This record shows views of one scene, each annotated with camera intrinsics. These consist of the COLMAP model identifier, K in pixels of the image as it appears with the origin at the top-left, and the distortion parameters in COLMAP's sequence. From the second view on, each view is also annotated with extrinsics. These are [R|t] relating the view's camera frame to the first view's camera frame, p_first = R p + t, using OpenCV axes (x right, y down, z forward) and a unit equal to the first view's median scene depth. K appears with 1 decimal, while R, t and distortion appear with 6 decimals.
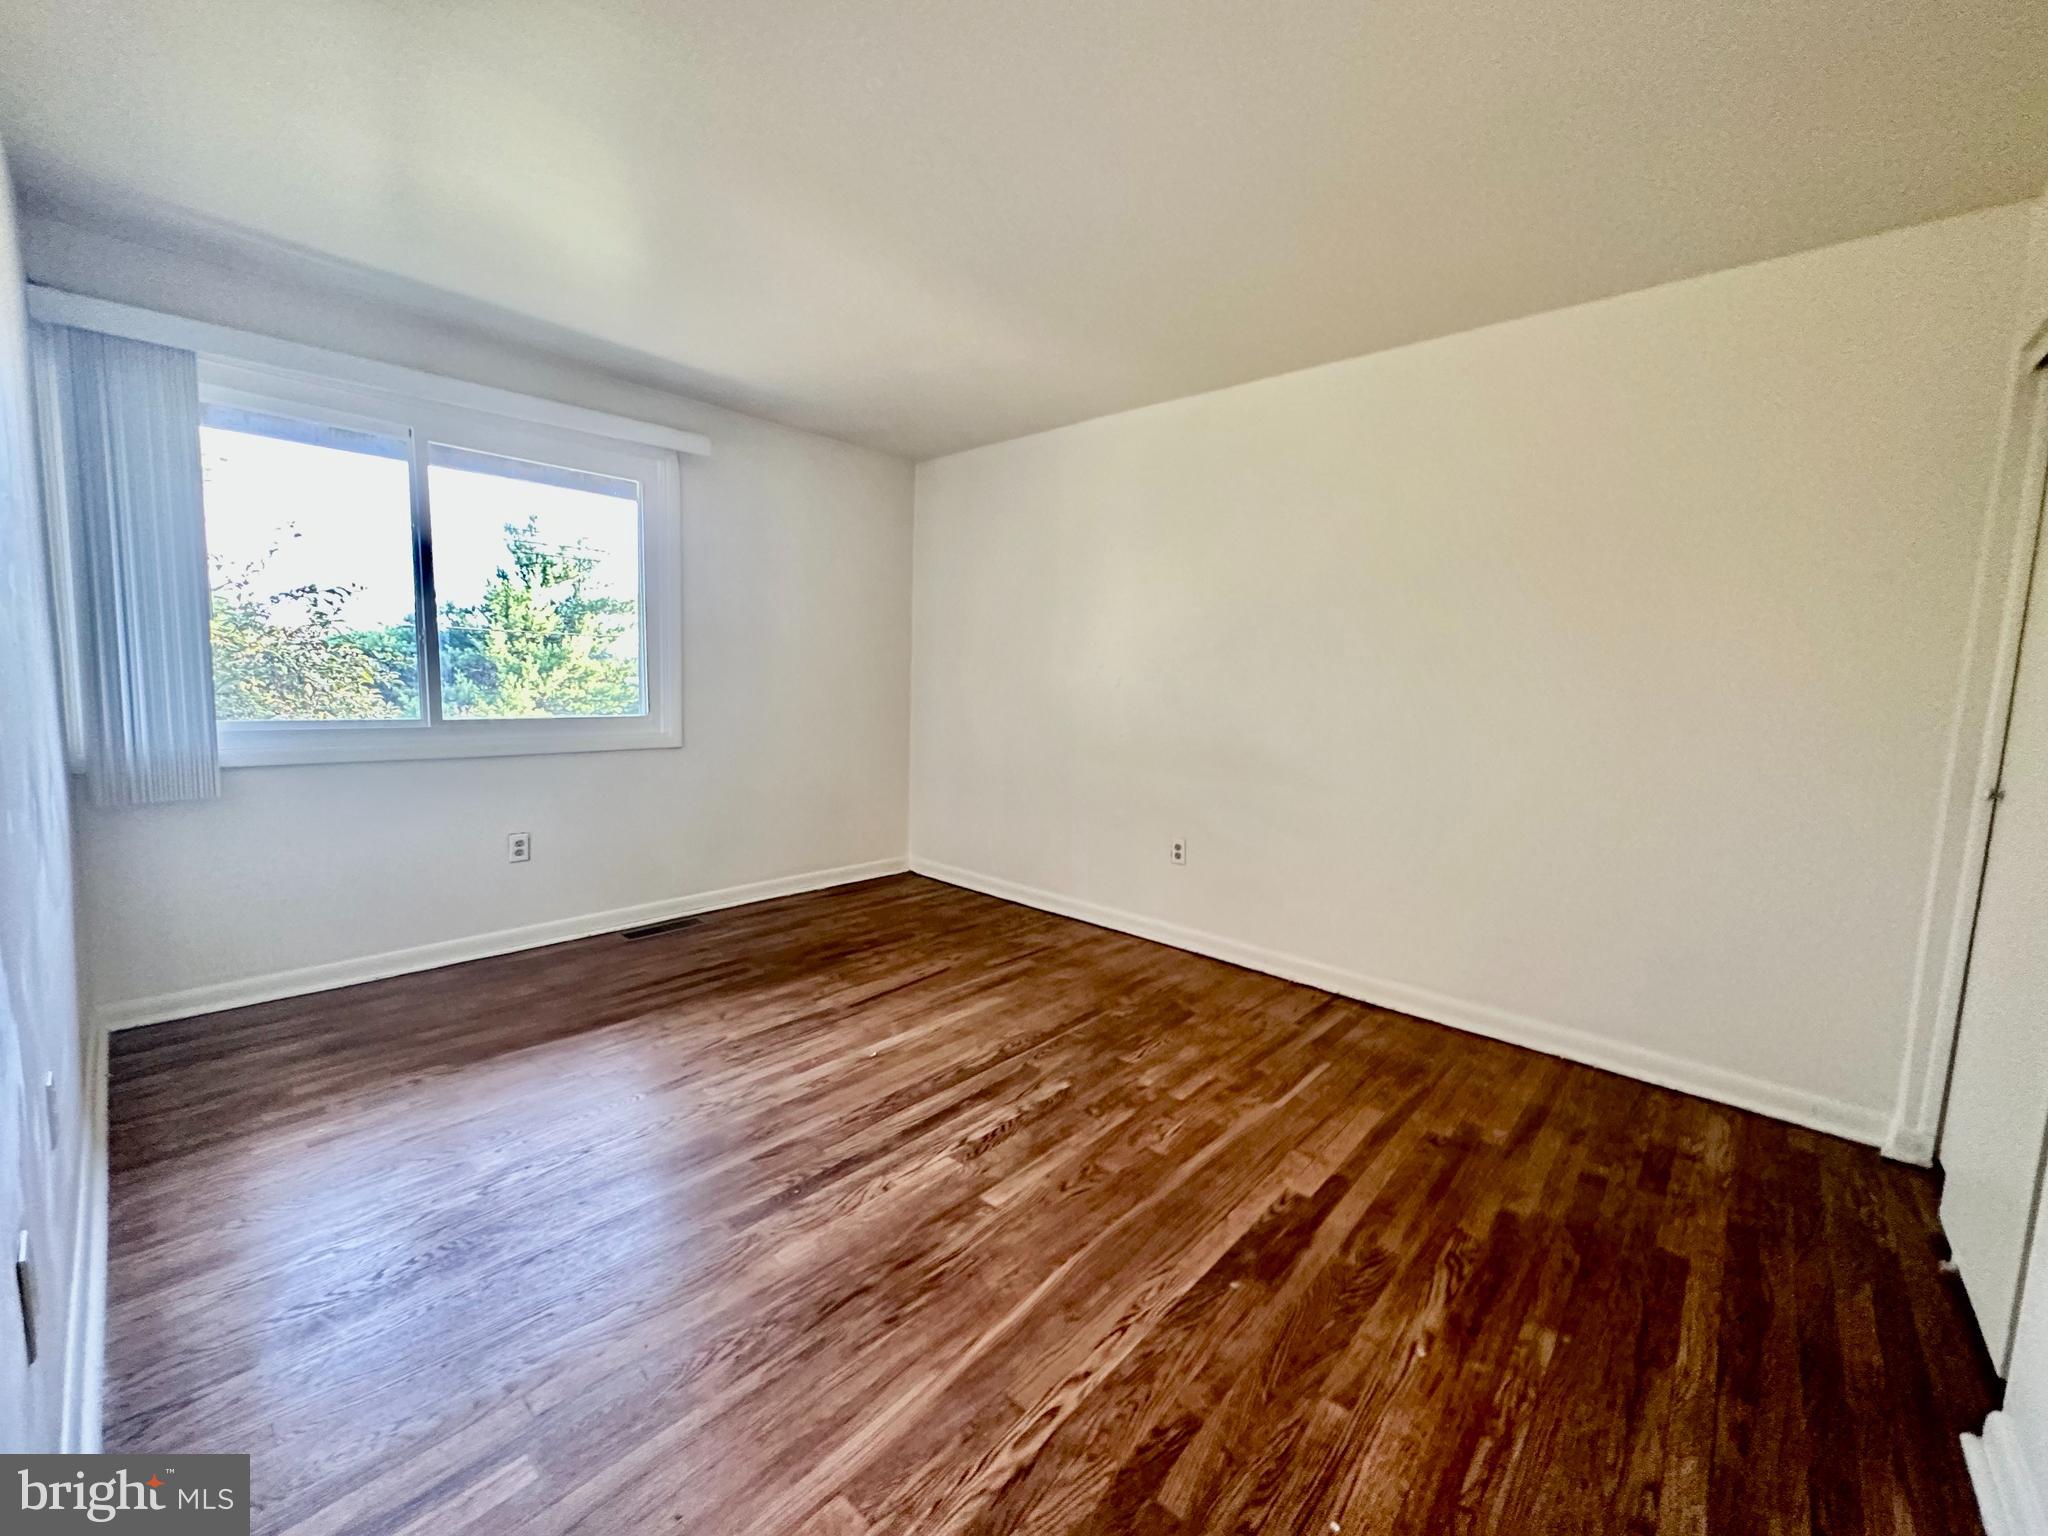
lens RADIAL K [[812.6, 0, 1025.0], [0, 812.6, 755.6], [0, 0, 1]] dist [-0.002449, 0.000414]
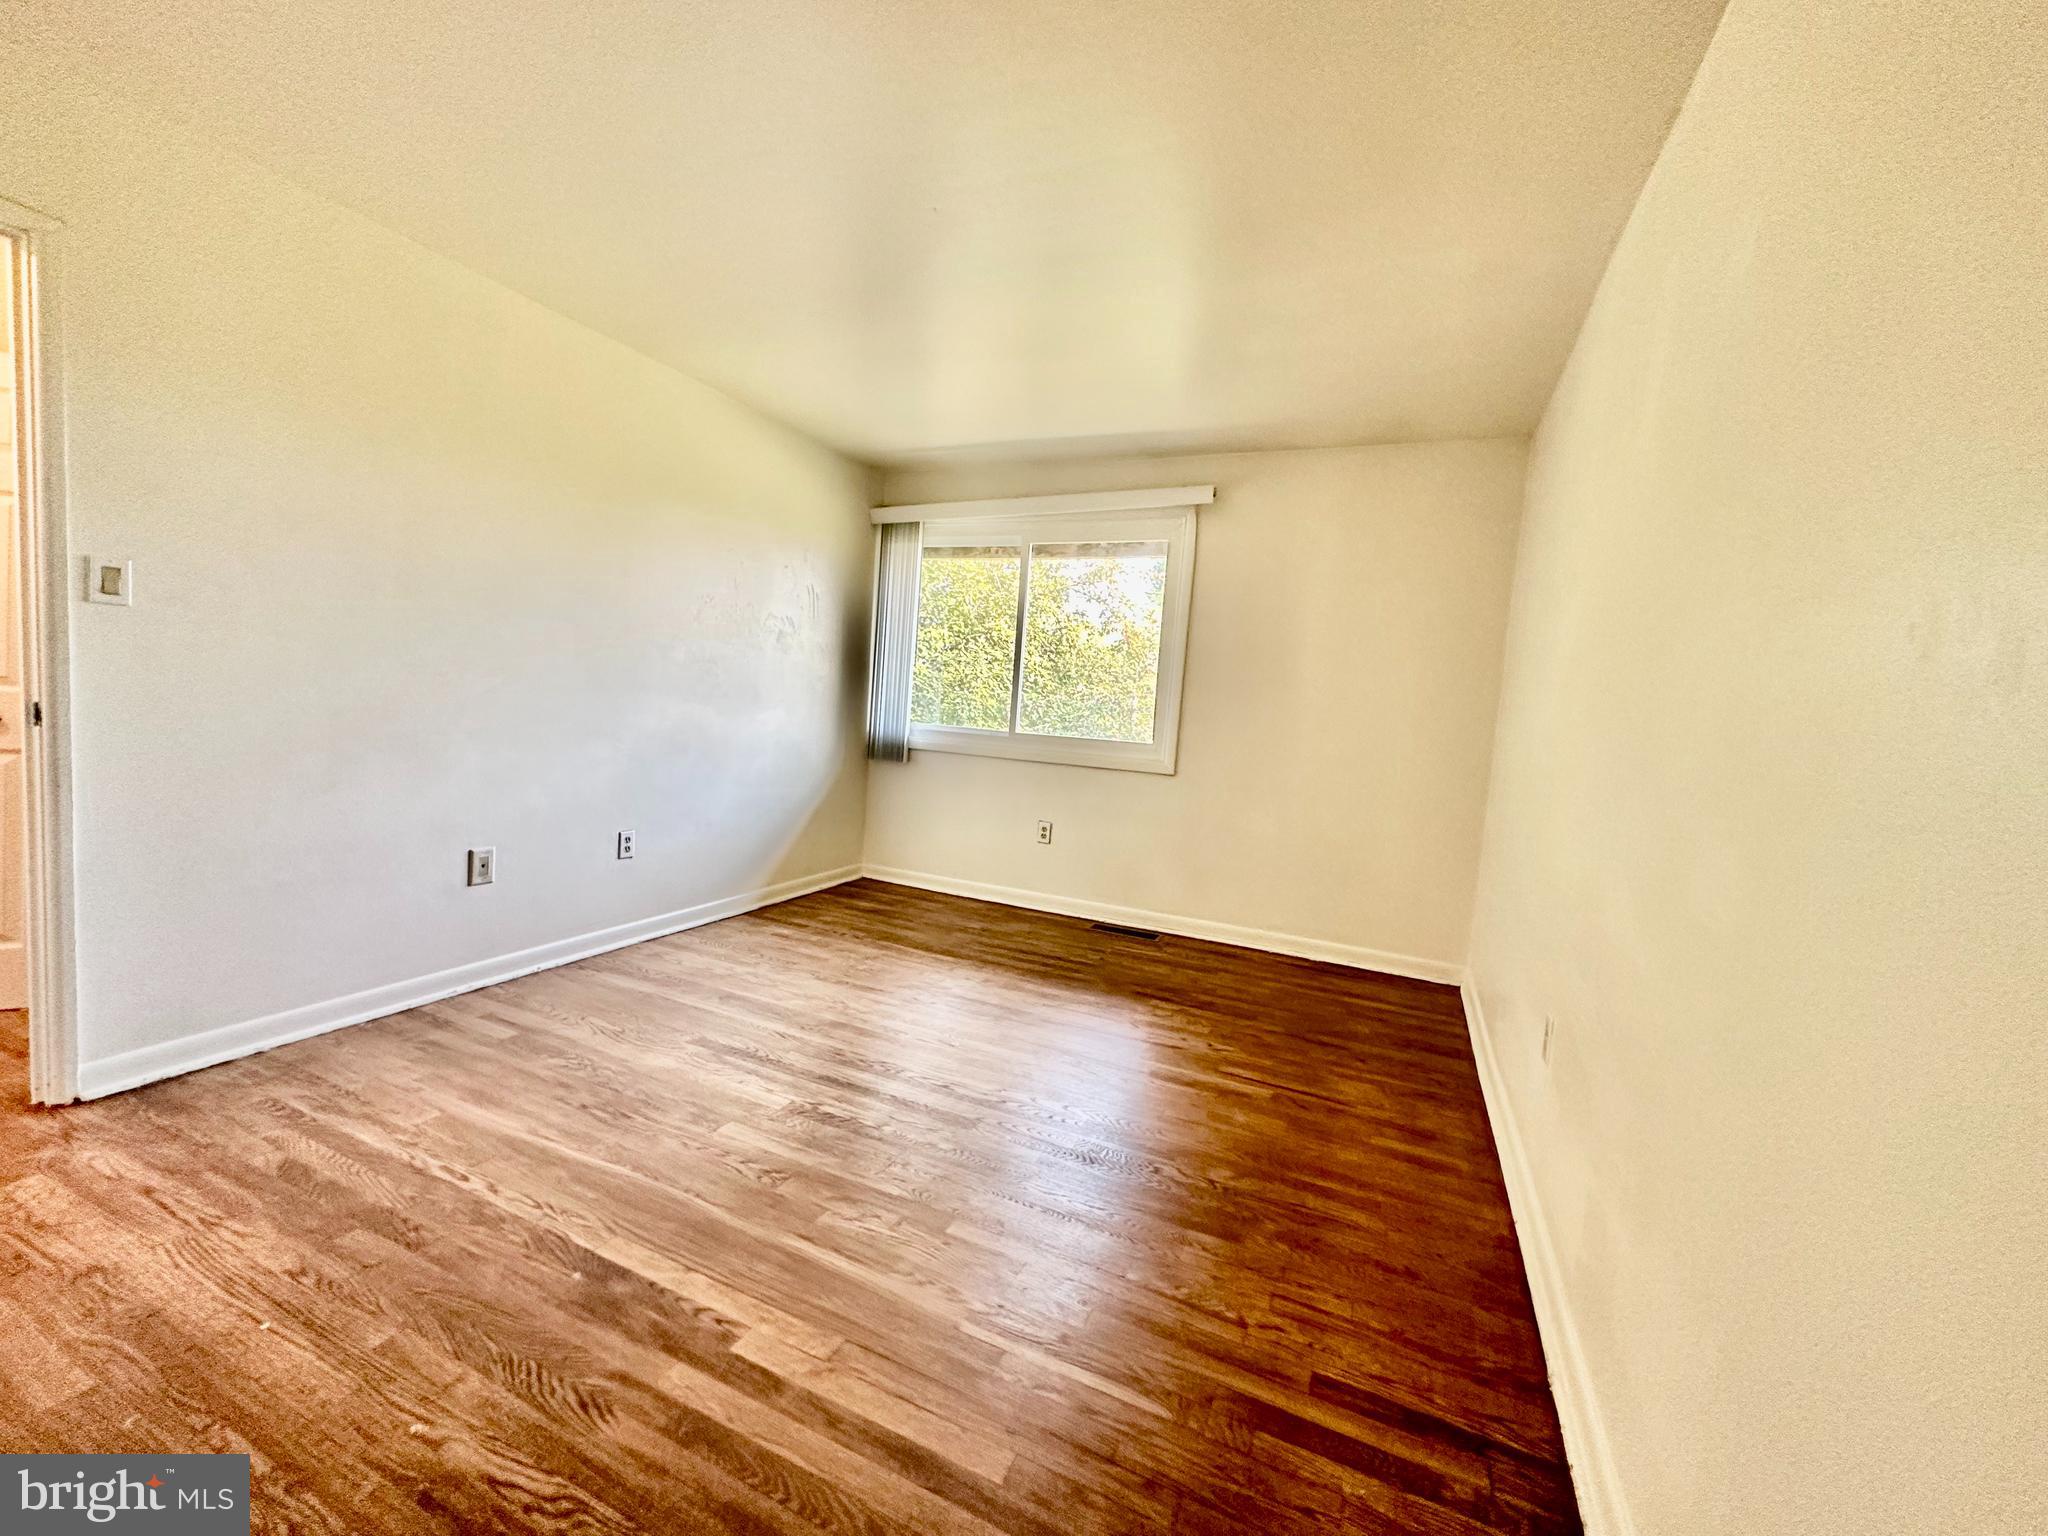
lens RADIAL K [[812.6, 0, 1031.7], [0, 812.6, 767.9], [0, 0, 1]] dist [-0.002449, 0.000414]
pose [[0.310097, 0.069745, -0.948143, 0.899464], [-0.153668, 0.987868, 0.022409, -0.026113], [0.938204, 0.138750, 0.317052, 0.782896]]
